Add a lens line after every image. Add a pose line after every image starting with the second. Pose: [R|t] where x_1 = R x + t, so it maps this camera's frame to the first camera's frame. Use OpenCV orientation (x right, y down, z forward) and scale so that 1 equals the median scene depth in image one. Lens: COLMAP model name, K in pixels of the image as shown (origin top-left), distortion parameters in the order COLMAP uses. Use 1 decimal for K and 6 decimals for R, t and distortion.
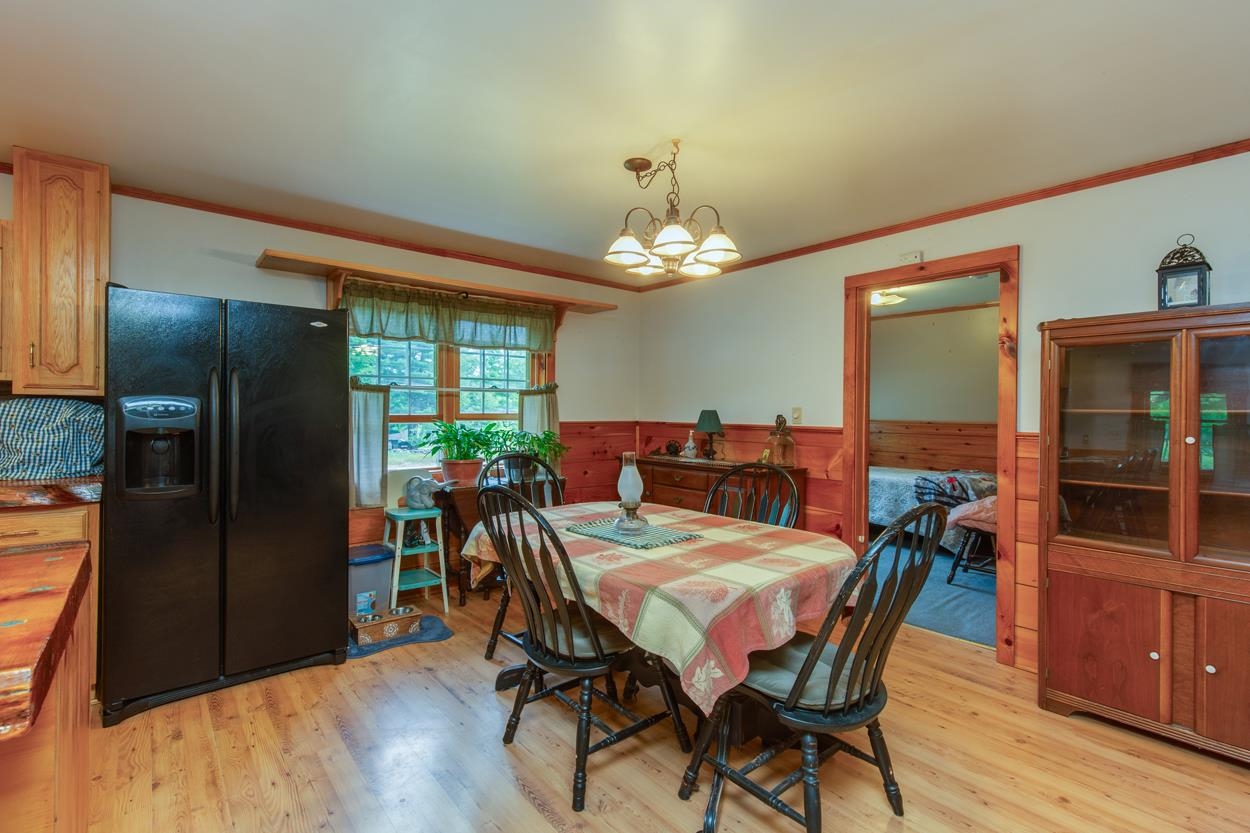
lens RADIAL K [[572.7, 0, 623.7], [0, 572.7, 410.8], [0, 0, 1]] dist [0.002485, 0.000173]
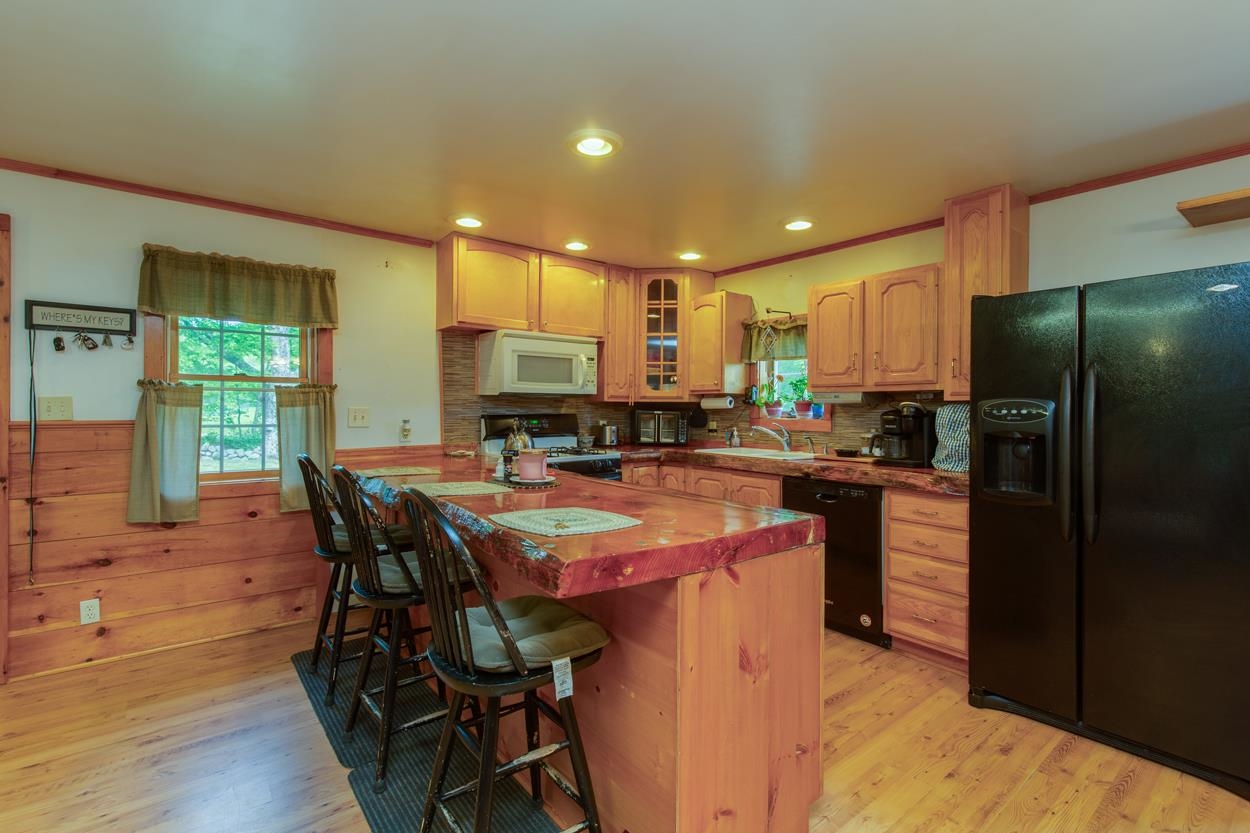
lens RADIAL K [[565.8, 0, 630.6], [0, 565.8, 410.7], [0, 0, 1]] dist [0.002079, 0.000447]
pose [[-0.008827, -0.006099, -0.999942, 0.114107], [-0.003645, 0.999975, -0.006067, 0.001816], [0.999954, 0.003591, -0.008849, 0.231181]]
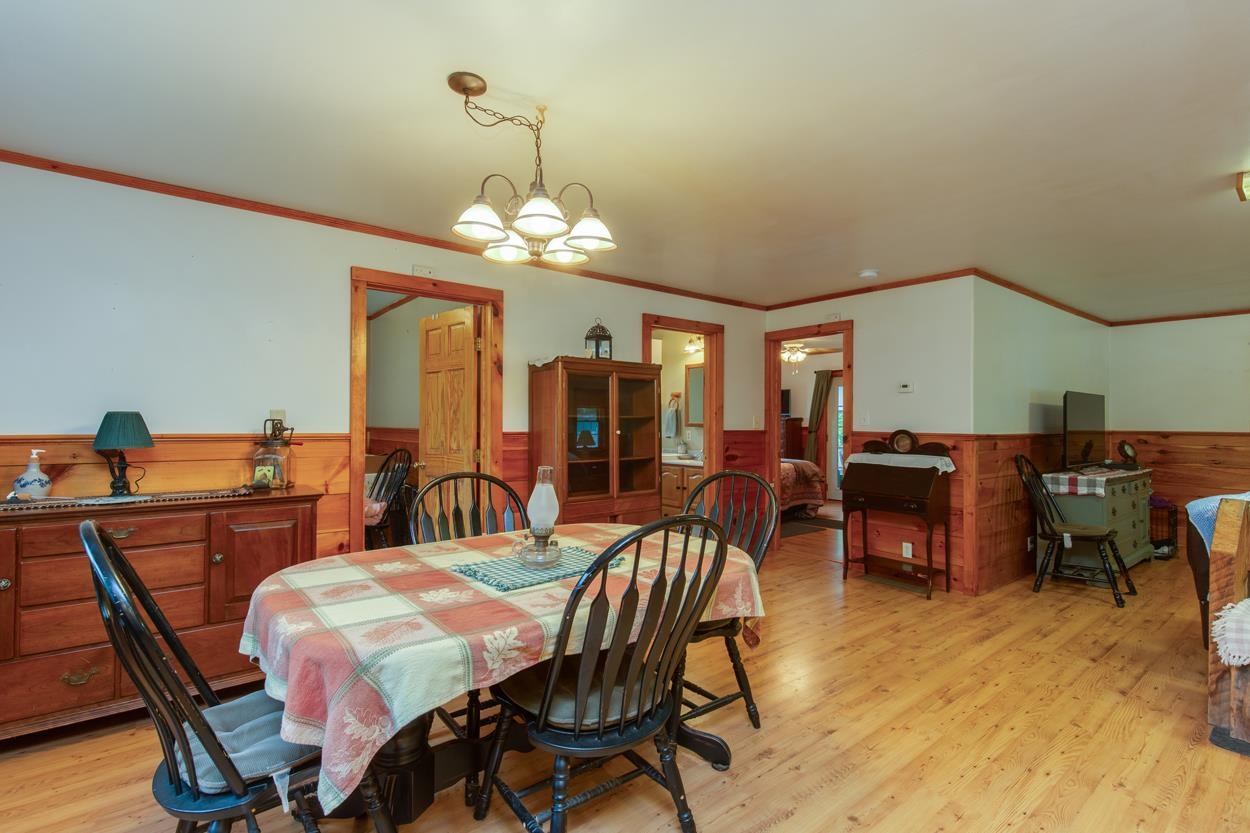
lens RADIAL K [[577.8, 0, 623.9], [0, 577.8, 414.3], [0, 0, 1]] dist [0.002749, 0.000345]
pose [[0.020000, 0.004799, 0.999788, -0.514098], [-0.006465, 0.999968, -0.004670, 0.001166], [-0.999779, -0.006370, 0.020030, 0.556164]]
